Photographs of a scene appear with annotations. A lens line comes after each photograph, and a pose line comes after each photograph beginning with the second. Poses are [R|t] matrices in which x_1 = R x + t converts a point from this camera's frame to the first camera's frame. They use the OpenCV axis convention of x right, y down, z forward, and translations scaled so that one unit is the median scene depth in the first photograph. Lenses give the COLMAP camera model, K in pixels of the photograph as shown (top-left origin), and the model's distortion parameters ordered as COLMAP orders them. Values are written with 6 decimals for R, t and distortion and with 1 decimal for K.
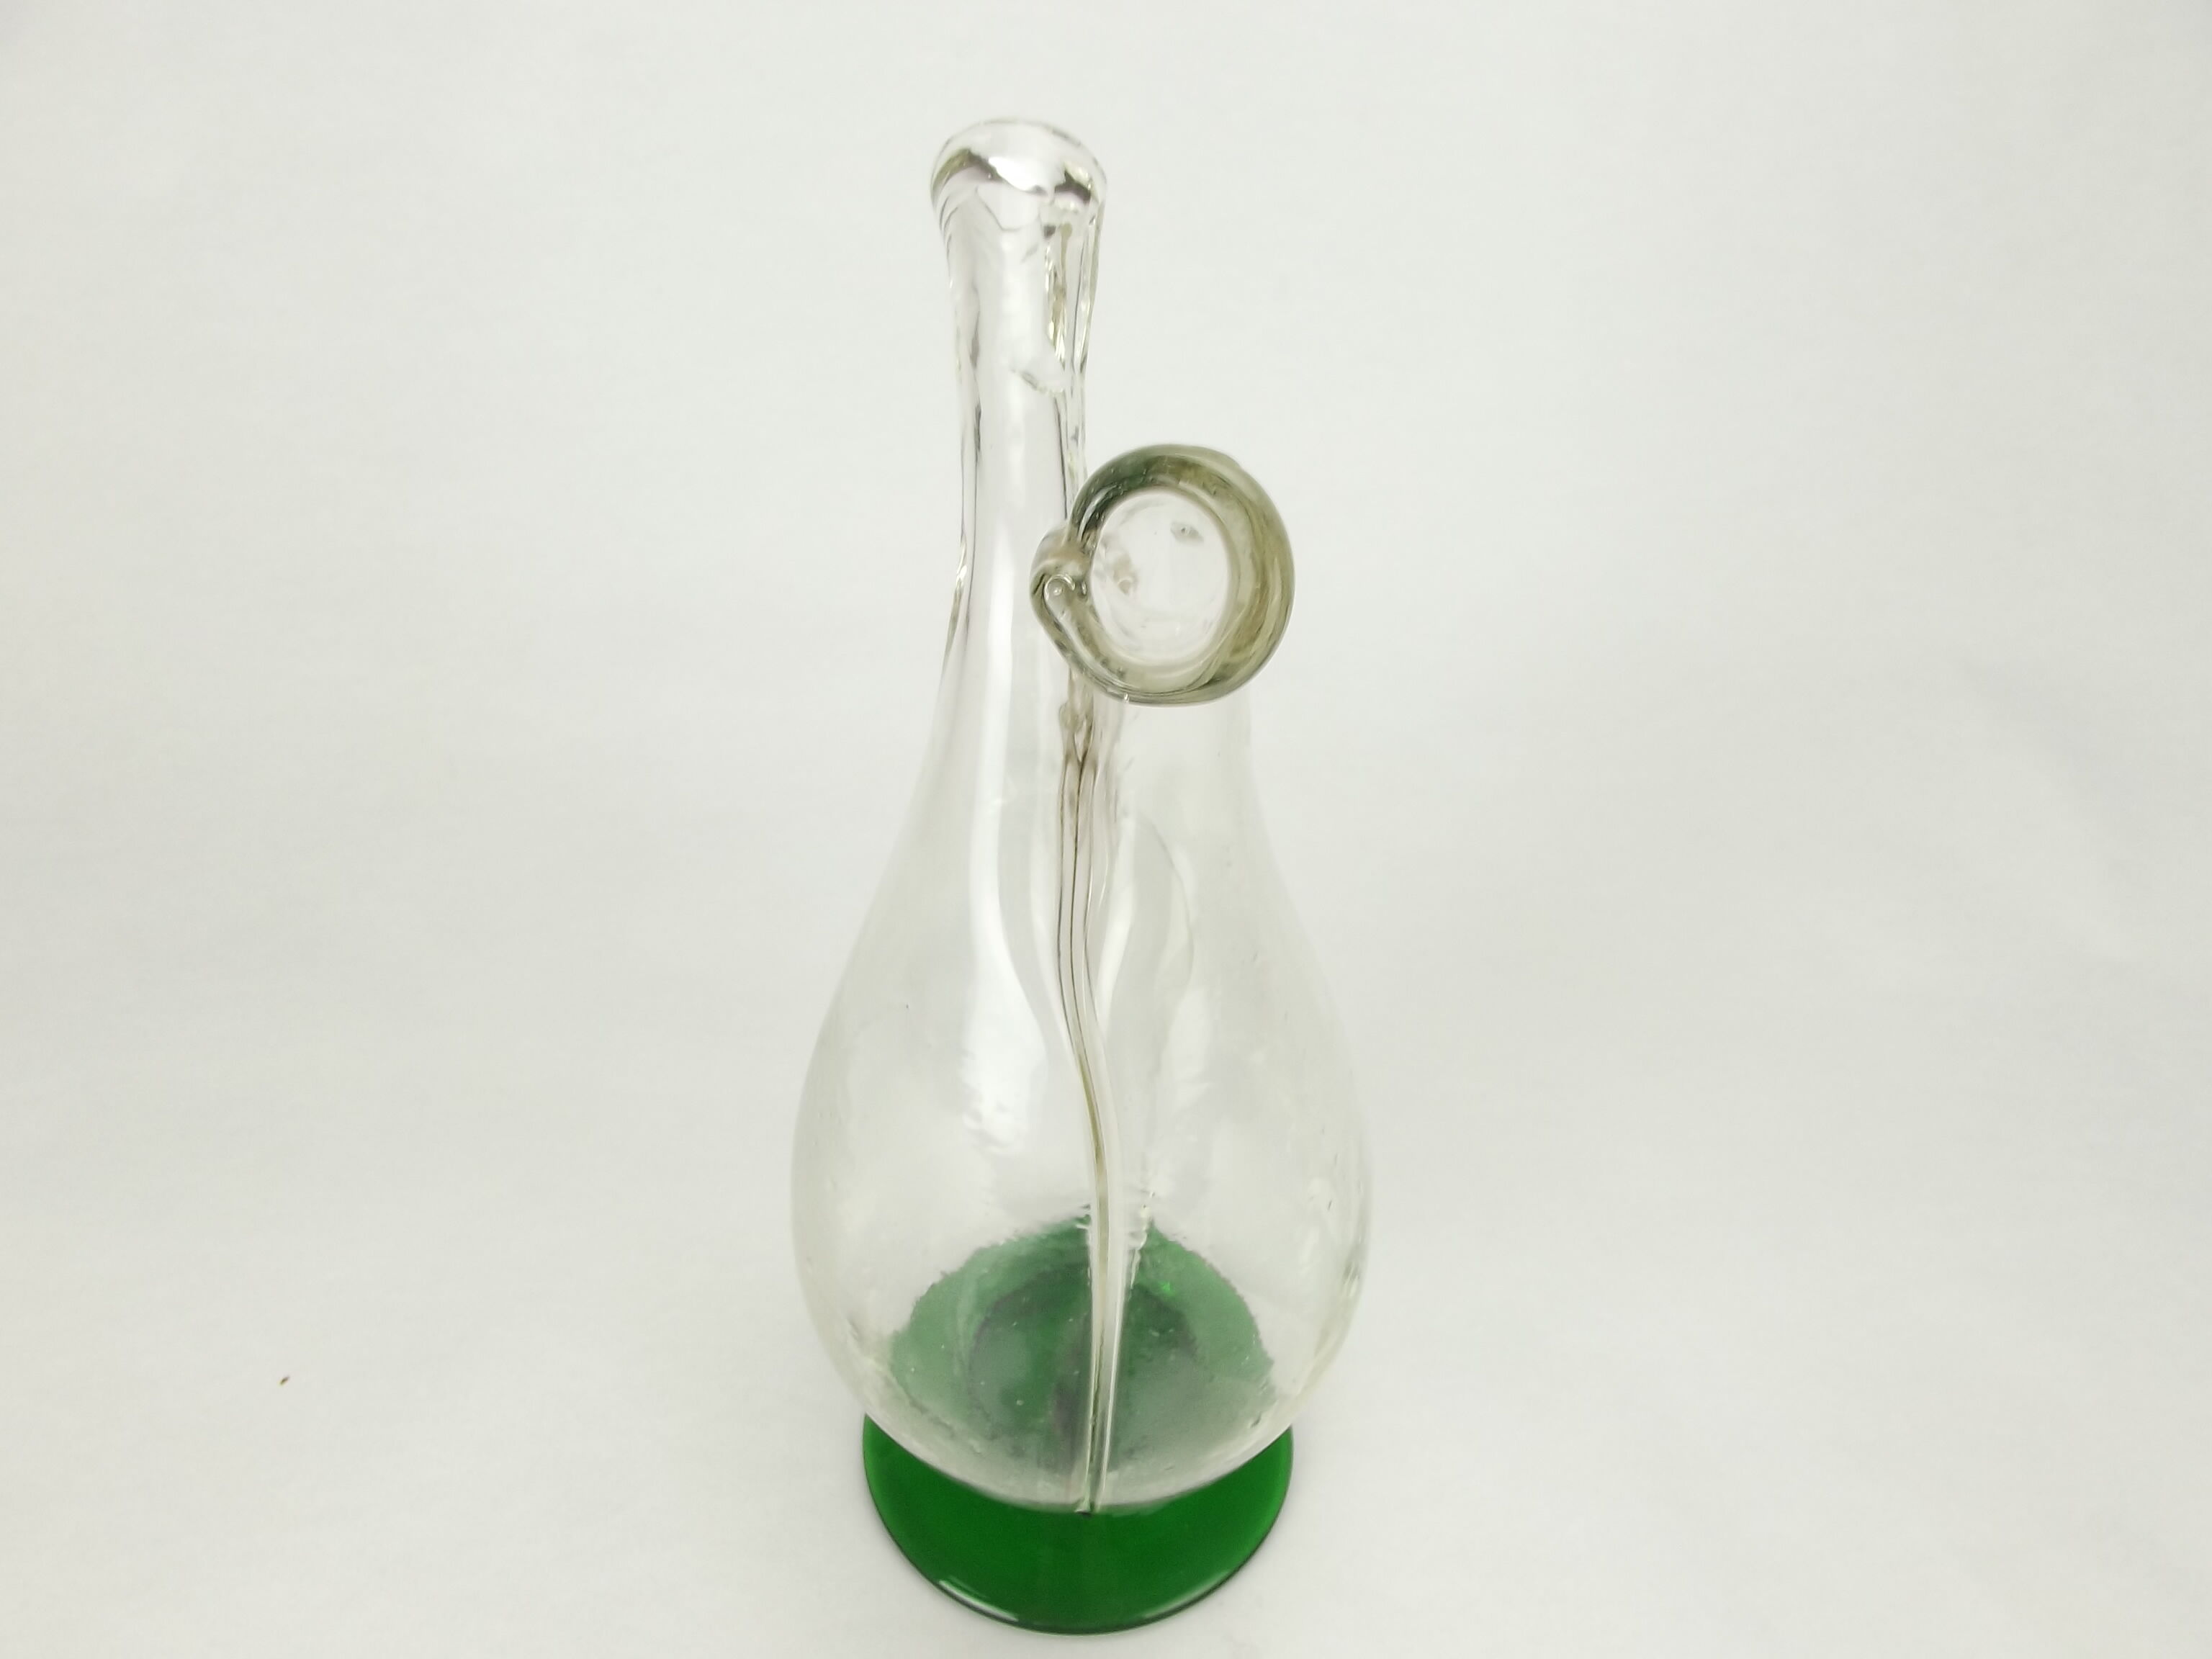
lens RADIAL K [[1837.3, 0, 1100.9], [0, 1837.3, 839.8], [0, 0, 1]] dist [0.018228, 0.004167]
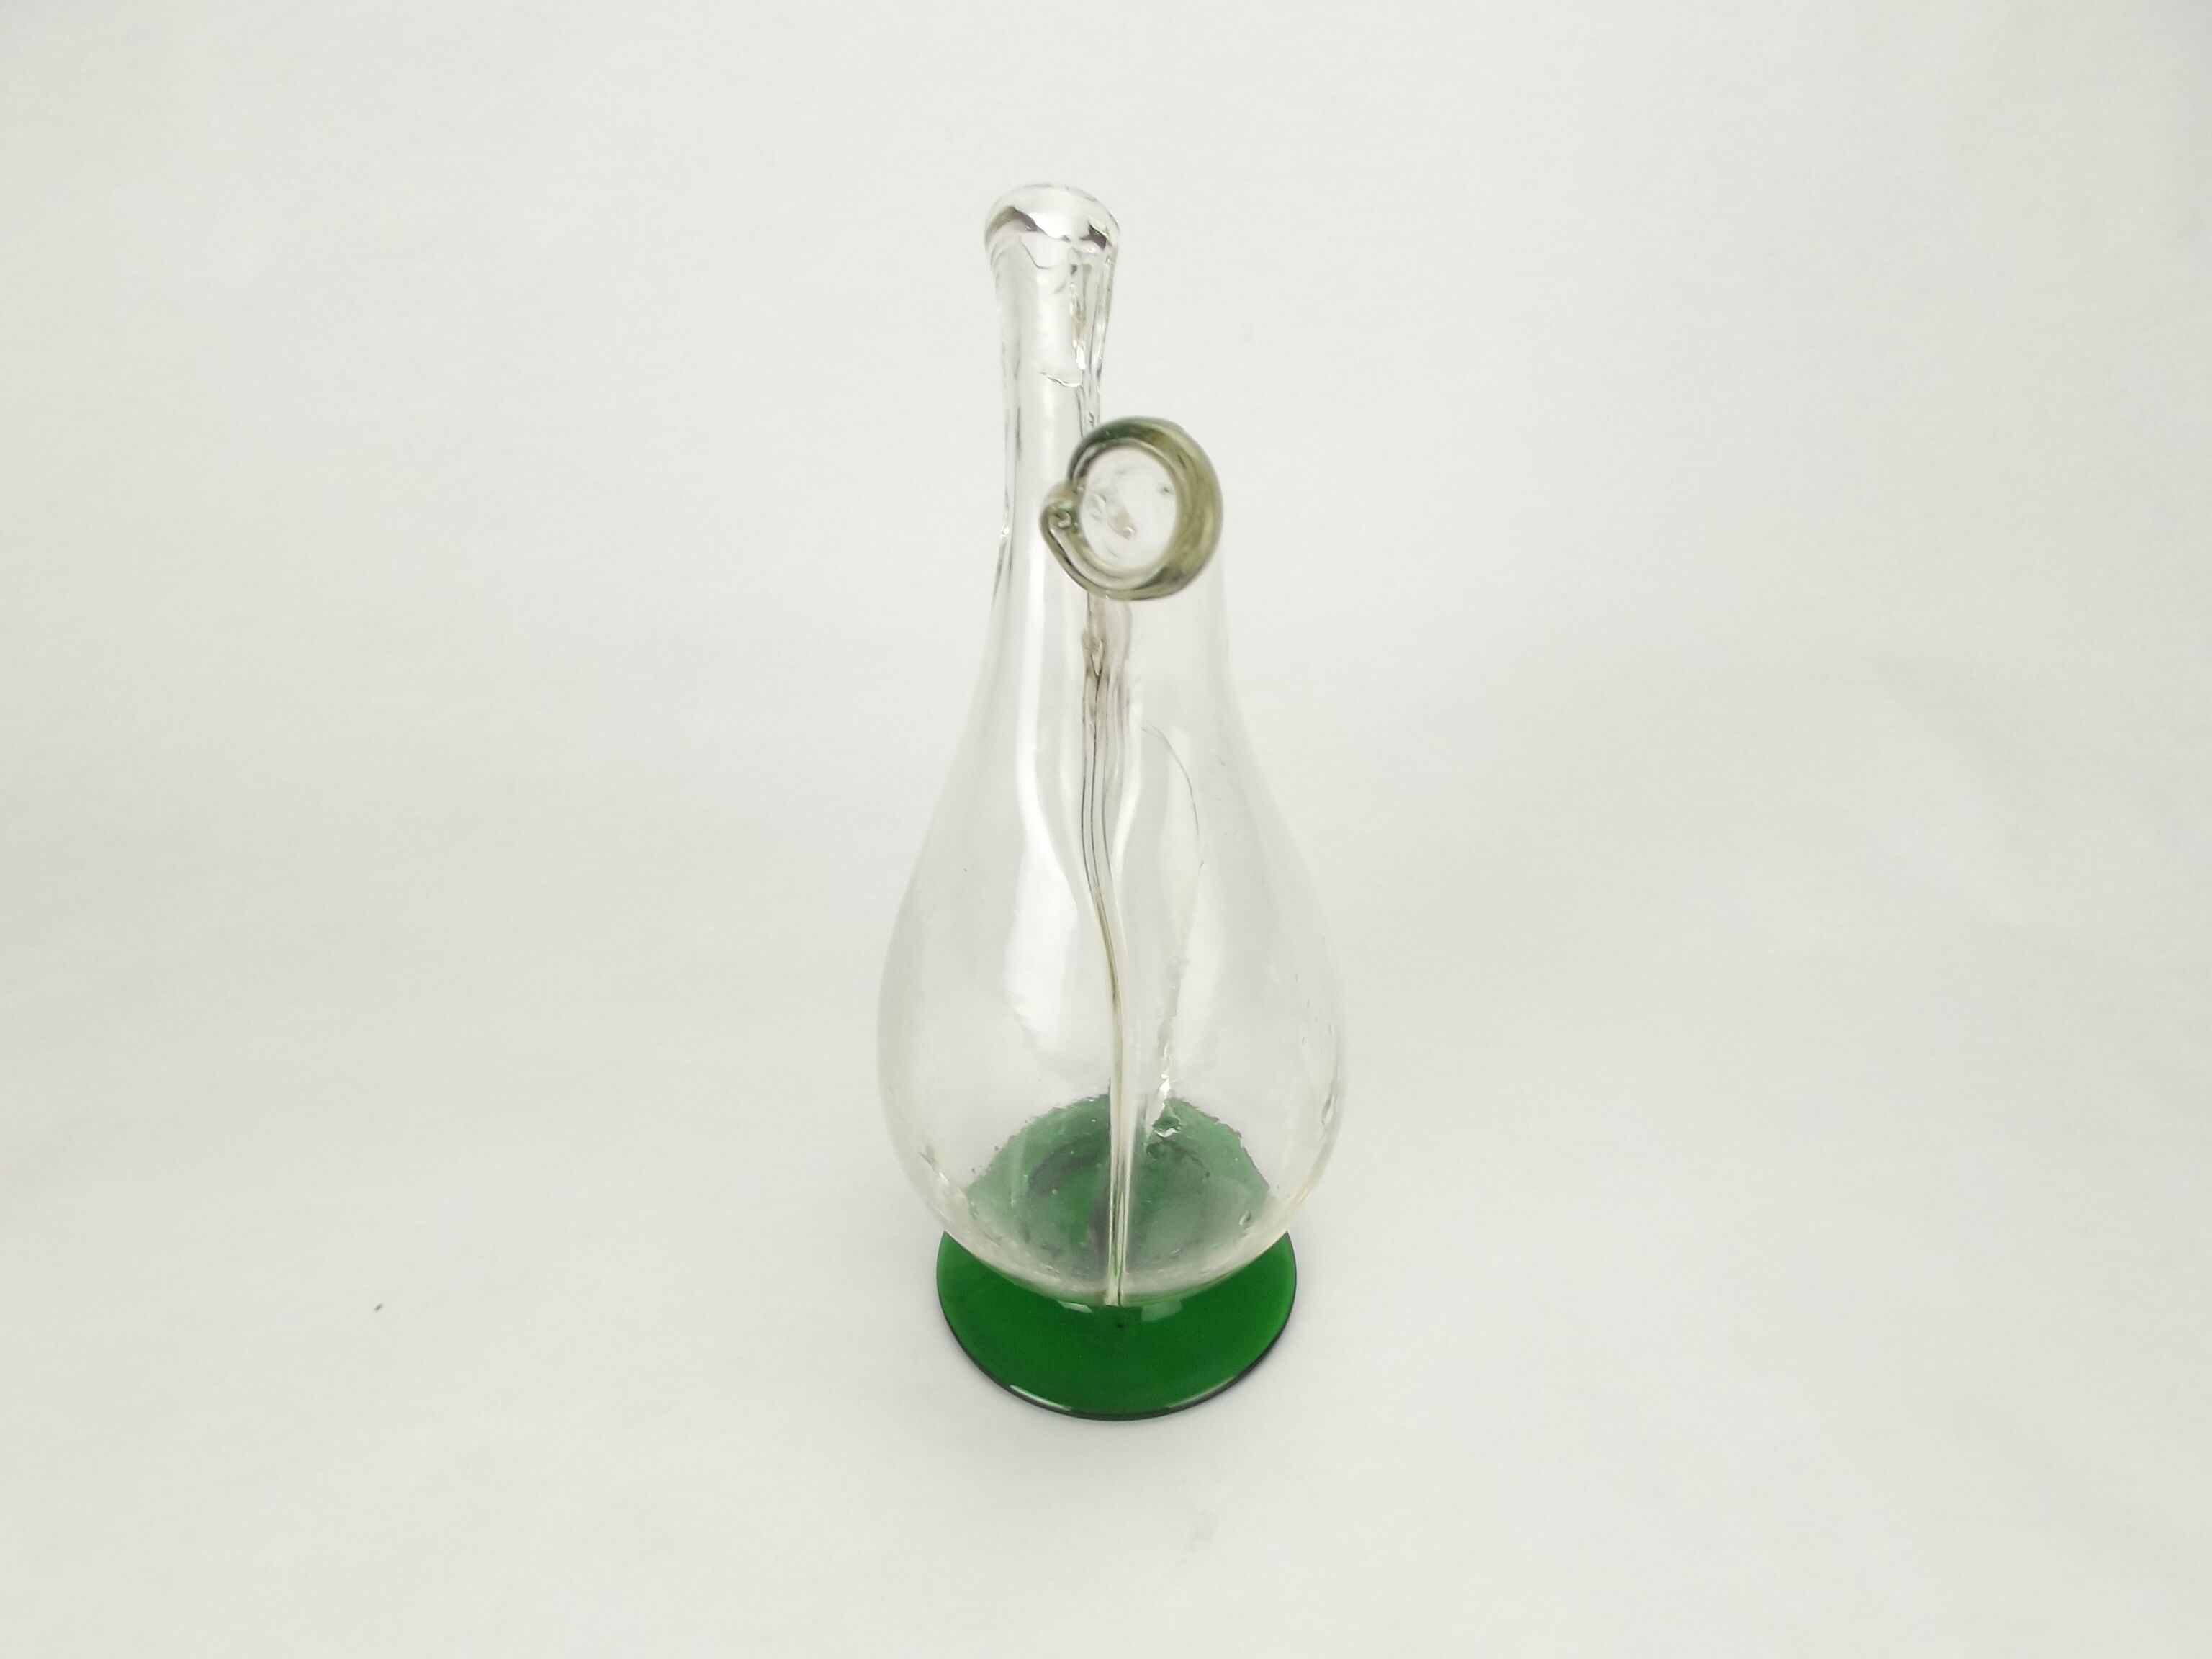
lens RADIAL K [[1837.3, 0, 1109.7], [0, 1837.3, 826.4], [0, 0, 1]] dist [0.018228, 0.004167]
pose [[0.999152, -0.003865, -0.040998, 0.048926], [0.002959, 0.999751, -0.022137, 0.090325], [0.041074, 0.021997, 0.998914, -0.285426]]
